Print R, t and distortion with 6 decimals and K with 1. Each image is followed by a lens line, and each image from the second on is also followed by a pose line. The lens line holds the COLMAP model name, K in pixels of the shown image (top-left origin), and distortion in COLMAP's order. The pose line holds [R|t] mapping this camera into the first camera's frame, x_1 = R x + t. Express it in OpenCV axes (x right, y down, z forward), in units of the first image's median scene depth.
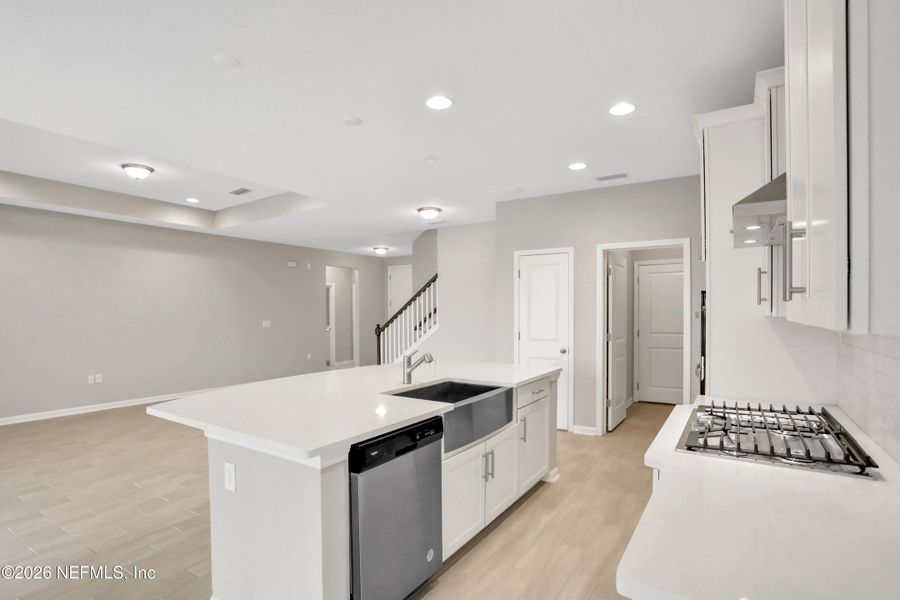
lens RADIAL K [[463.2, 0, 450.0], [0, 463.2, 307.6], [0, 0, 1]] dist [-0.059225, 0.006932]
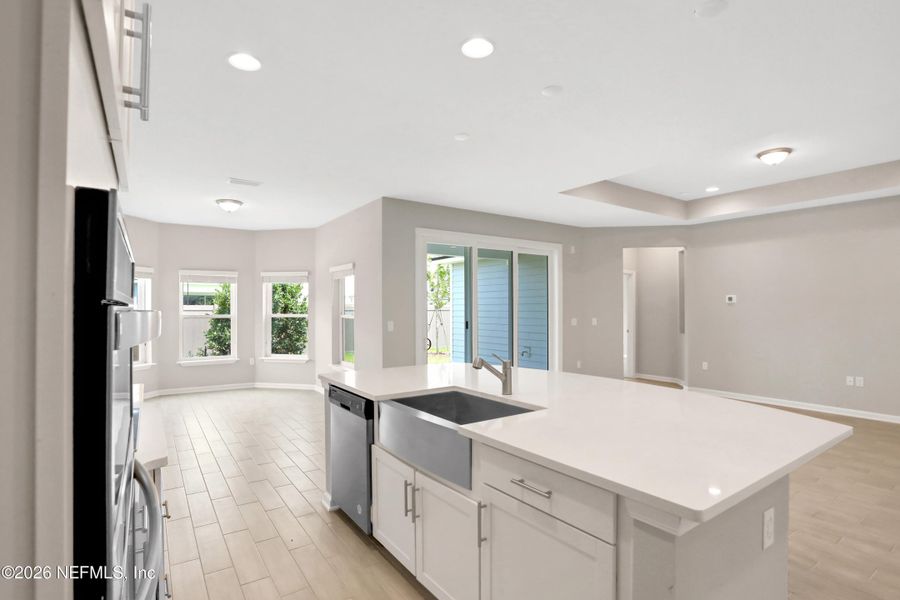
lens RADIAL K [[463.2, 0, 449.6], [0, 463.2, 294.5], [0, 0, 1]] dist [-0.059225, 0.006932]
pose [[-0.406375, -0.016522, -0.913557, 1.051778], [-0.002145, 0.999851, -0.017128, 0.008714], [0.913704, -0.005001, -0.406350, 1.863752]]
